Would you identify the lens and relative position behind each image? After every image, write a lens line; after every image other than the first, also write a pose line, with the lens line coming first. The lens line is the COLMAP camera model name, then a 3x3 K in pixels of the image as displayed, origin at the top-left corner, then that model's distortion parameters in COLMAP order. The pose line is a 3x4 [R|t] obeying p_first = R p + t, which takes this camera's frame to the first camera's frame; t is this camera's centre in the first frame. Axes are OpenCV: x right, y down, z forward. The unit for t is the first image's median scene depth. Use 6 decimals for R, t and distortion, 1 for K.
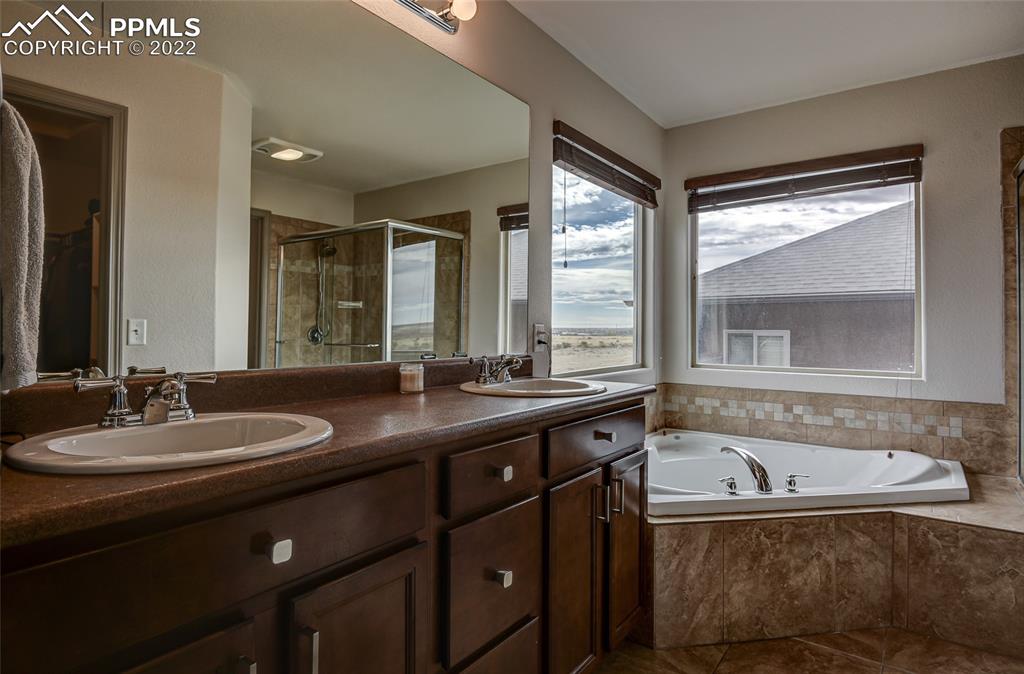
lens RADIAL K [[542.7, 0, 514.9], [0, 542.7, 319.3], [0, 0, 1]] dist [-0.008212, -0.006981]
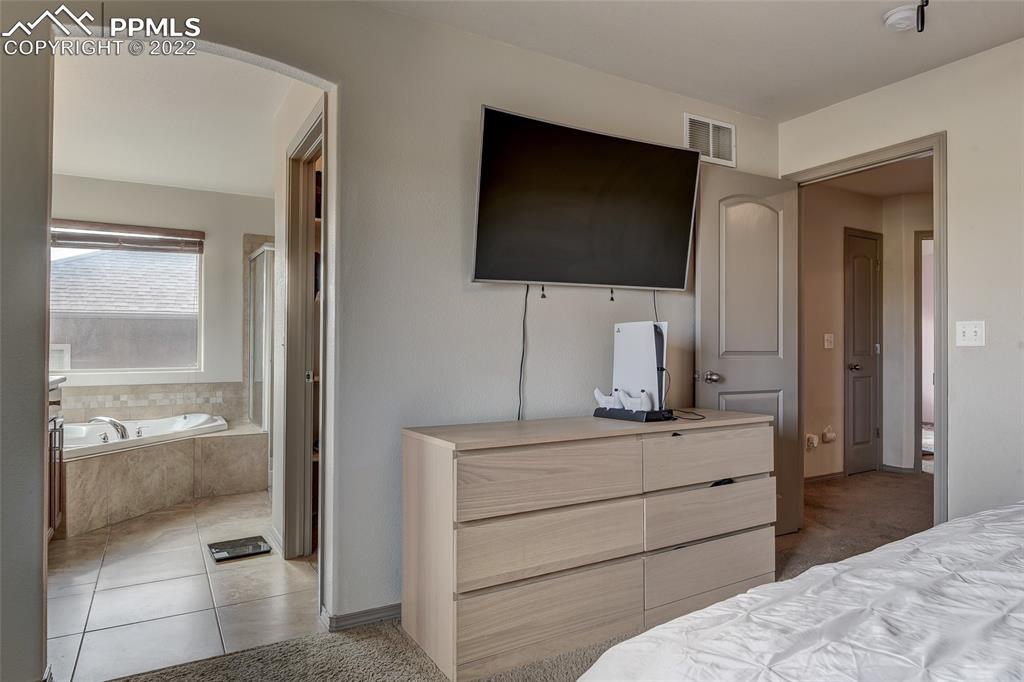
lens RADIAL K [[600.6, 0, 520.3], [0, 600.6, 341.3], [0, 0, 1]] dist [-0.019699, -0.007195]
pose [[0.380364, 0.002877, 0.924832, -0.608126], [-0.013219, 0.999910, 0.002326, 0.000461], [-0.924742, -0.013110, 0.380368, -0.647299]]
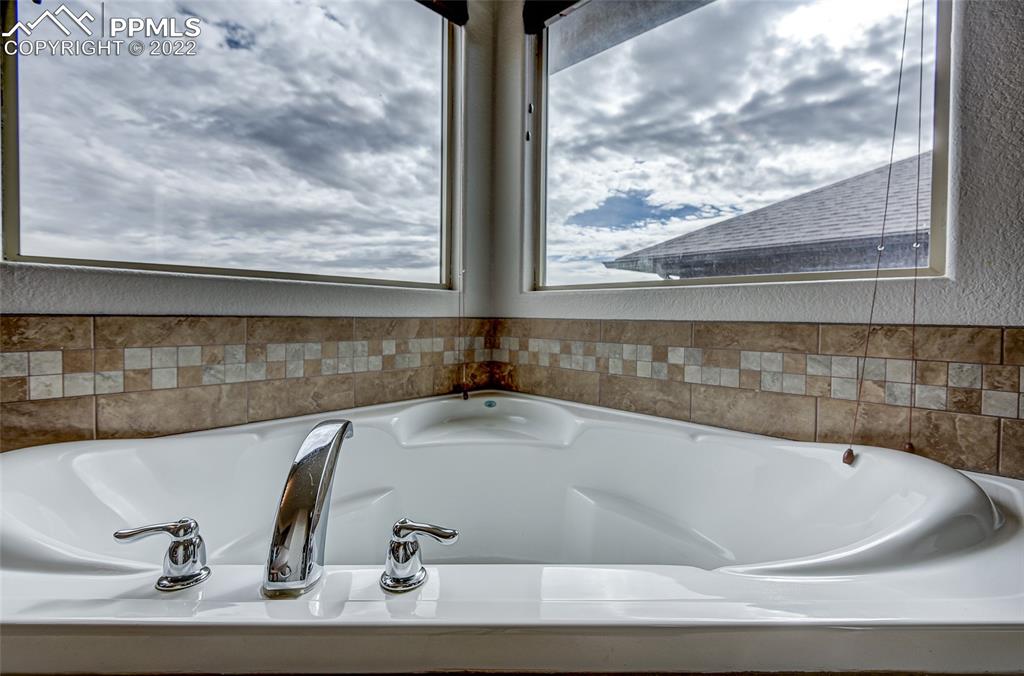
lens RADIAL K [[464.7, 0, 511.5], [0, 464.7, 326.0], [0, 0, 1]] dist [0.000114, -0.002095]
pose [[0.991479, 0.007506, -0.130052, 0.485440], [-0.001990, 0.999095, 0.042496, 0.137251], [0.130254, -0.041875, 0.990596, 0.619159]]
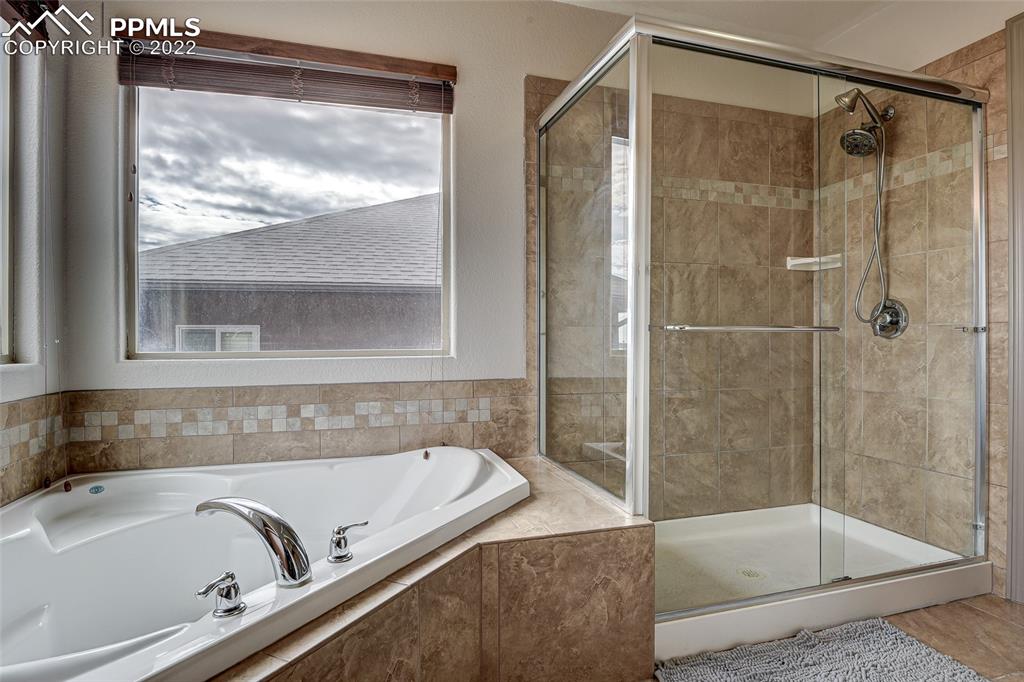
lens RADIAL K [[542.7, 0, 513.2], [0, 542.7, 339.8], [0, 0, 1]] dist [-0.008212, -0.006981]
pose [[0.596353, -0.011731, 0.802637, 0.148812], [-0.005374, 0.999812, 0.018607, 0.071767], [-0.802705, -0.015410, 0.596178, 0.440330]]
